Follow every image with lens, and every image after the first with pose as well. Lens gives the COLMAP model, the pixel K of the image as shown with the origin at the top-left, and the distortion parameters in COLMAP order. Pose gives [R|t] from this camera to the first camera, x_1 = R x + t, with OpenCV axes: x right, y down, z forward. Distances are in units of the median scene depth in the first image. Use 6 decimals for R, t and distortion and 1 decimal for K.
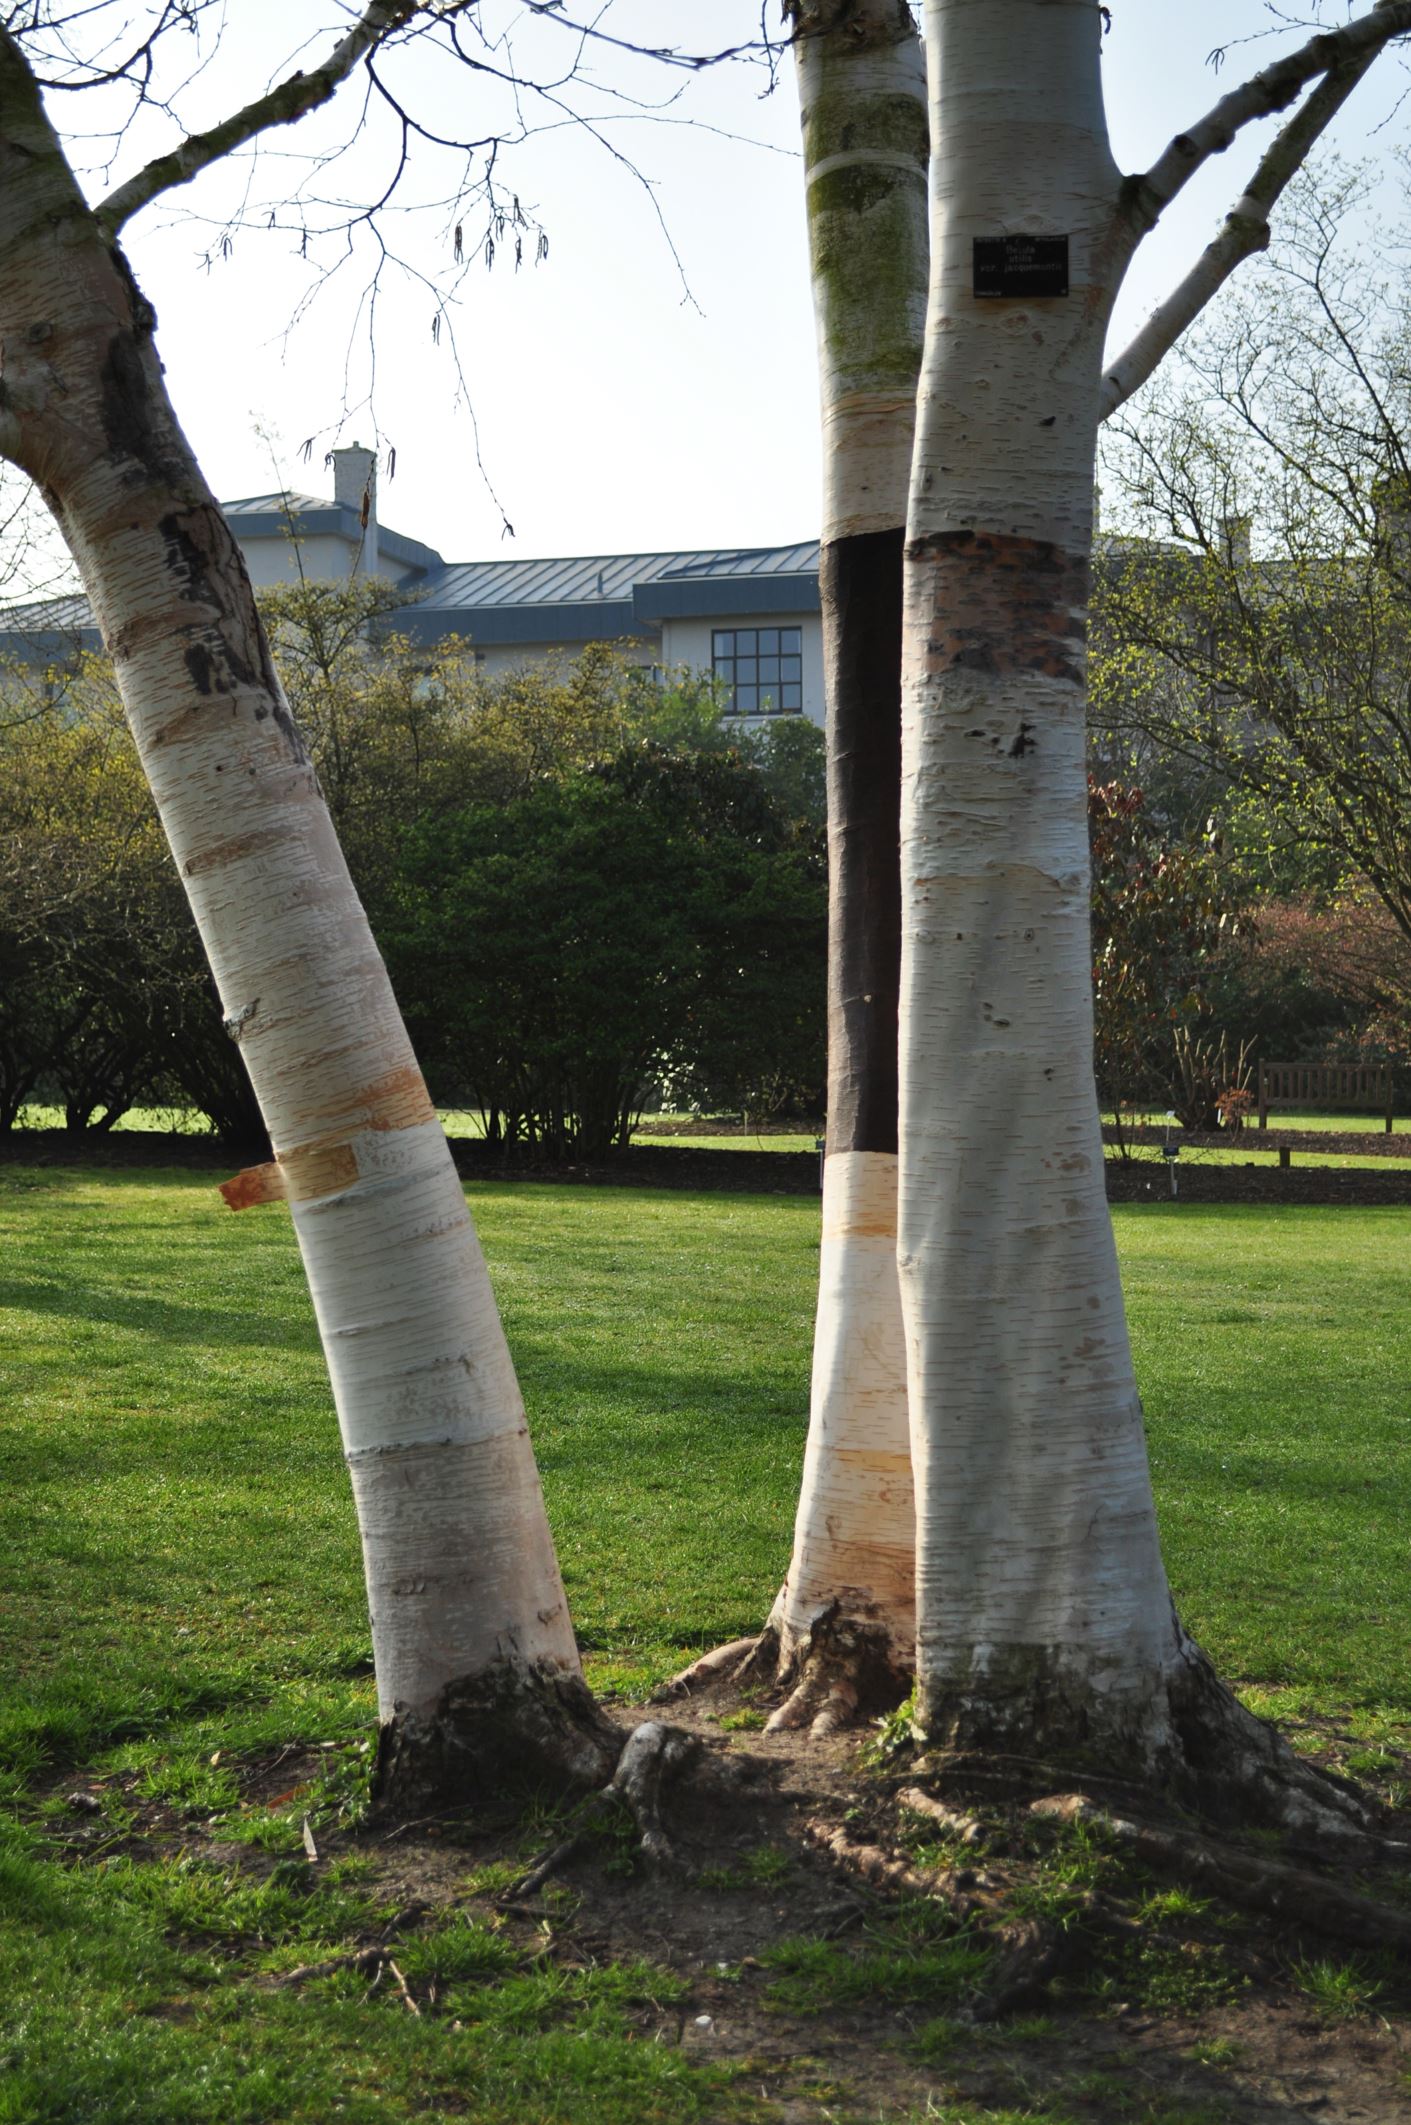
lens RADIAL K [[3133.9, 0, 704.4], [0, 3133.9, 1062.9], [0, 0, 1]] dist [-0.013058, 0.000000]
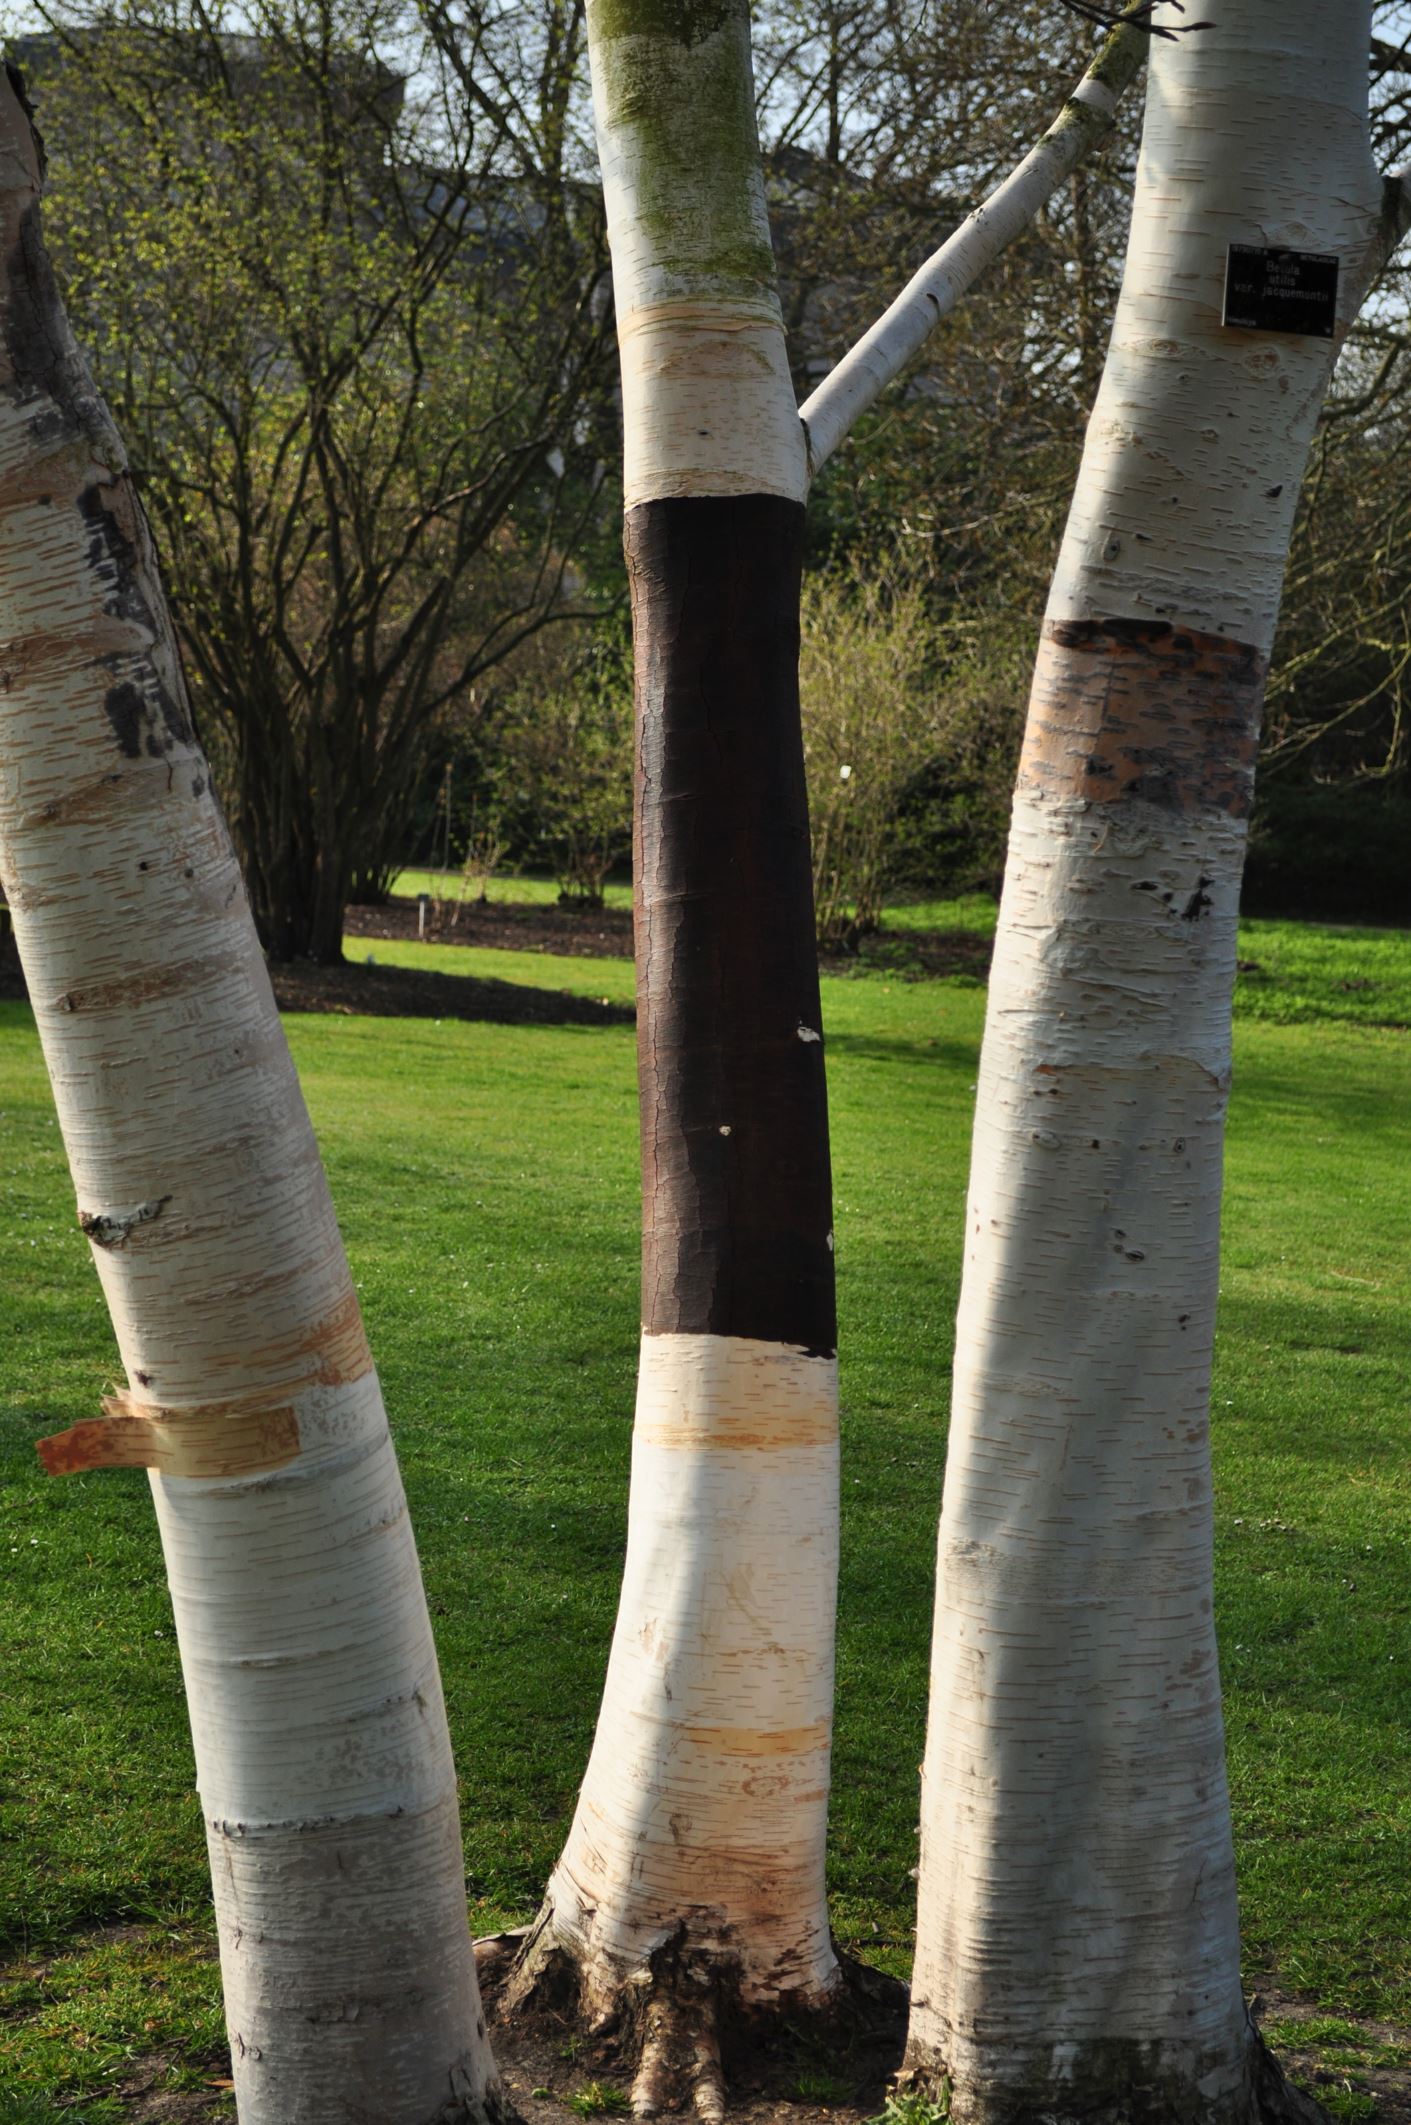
lens RADIAL K [[3787.9, 0, 707.5], [0, 3787.9, 1061.7], [0, 0, 1]] dist [0.020864, 0.000000]
pose [[0.907806, 0.029190, 0.418374, -0.388941], [-0.066156, 0.995052, 0.074124, -0.121209], [-0.414140, -0.094968, 0.905245, 0.194926]]
